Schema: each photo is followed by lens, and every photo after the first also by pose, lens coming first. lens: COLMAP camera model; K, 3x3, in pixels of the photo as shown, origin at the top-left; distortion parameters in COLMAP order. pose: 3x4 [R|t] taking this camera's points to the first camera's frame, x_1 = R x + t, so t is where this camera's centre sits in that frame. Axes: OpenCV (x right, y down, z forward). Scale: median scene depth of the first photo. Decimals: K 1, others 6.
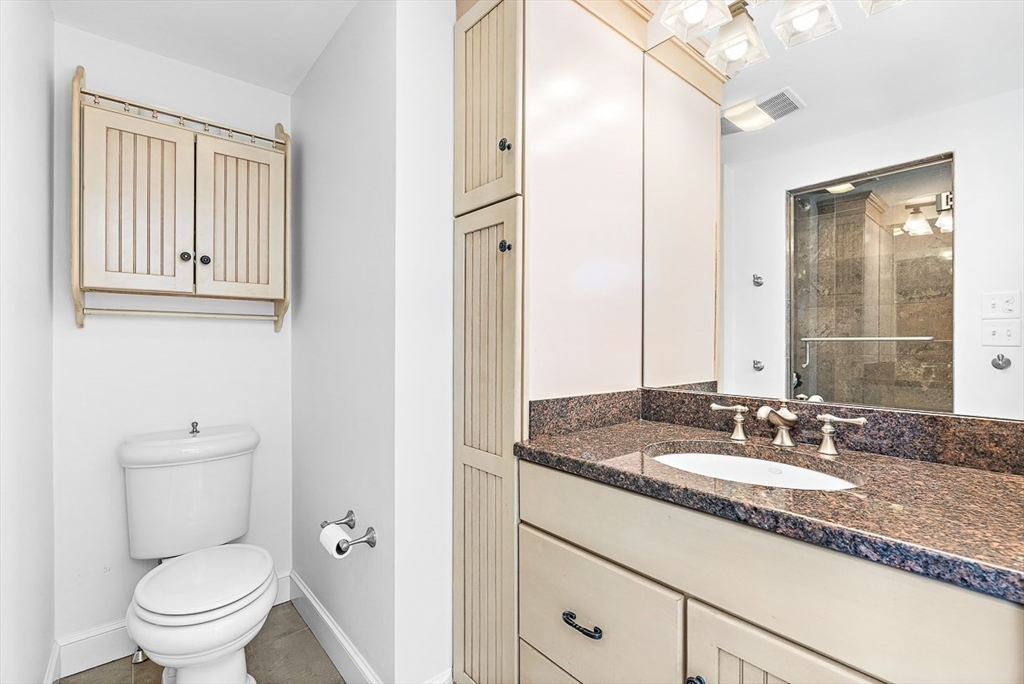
lens RADIAL K [[453.9, 0, 513.1], [0, 453.9, 344.1], [0, 0, 1]] dist [-0.005386, 0.000957]
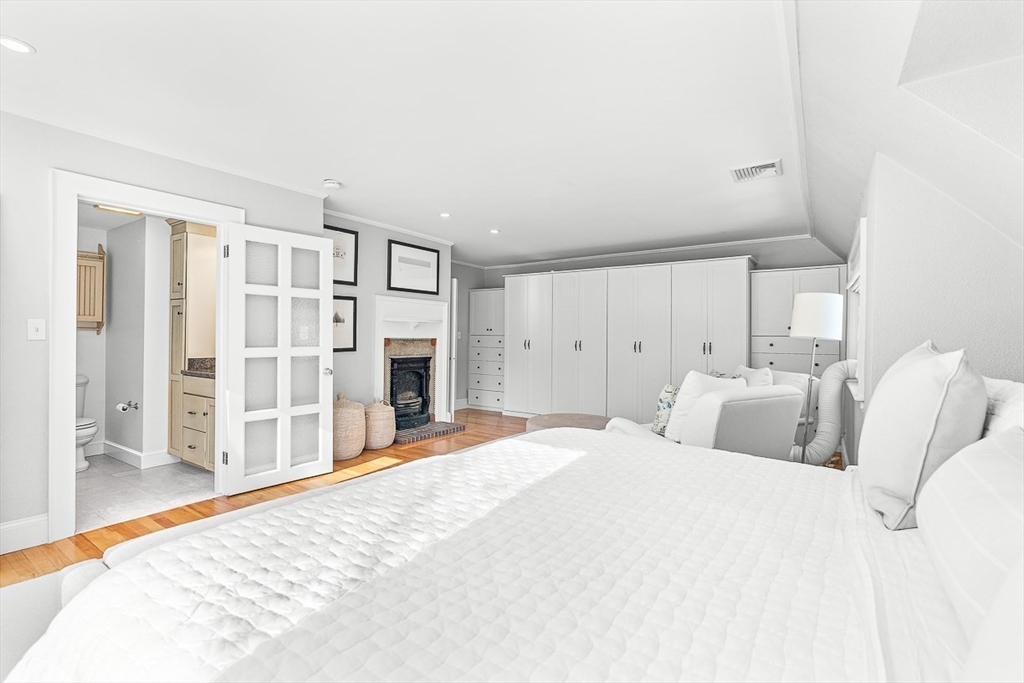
lens RADIAL K [[453.9, 0, 512.0], [0, 453.9, 339.1], [0, 0, 1]] dist [-0.005386, 0.000957]
pose [[0.962970, 0.013076, 0.269290, 1.045438], [-0.013736, 0.999905, 0.000567, -0.039998], [-0.269257, -0.004245, 0.963059, -2.100366]]
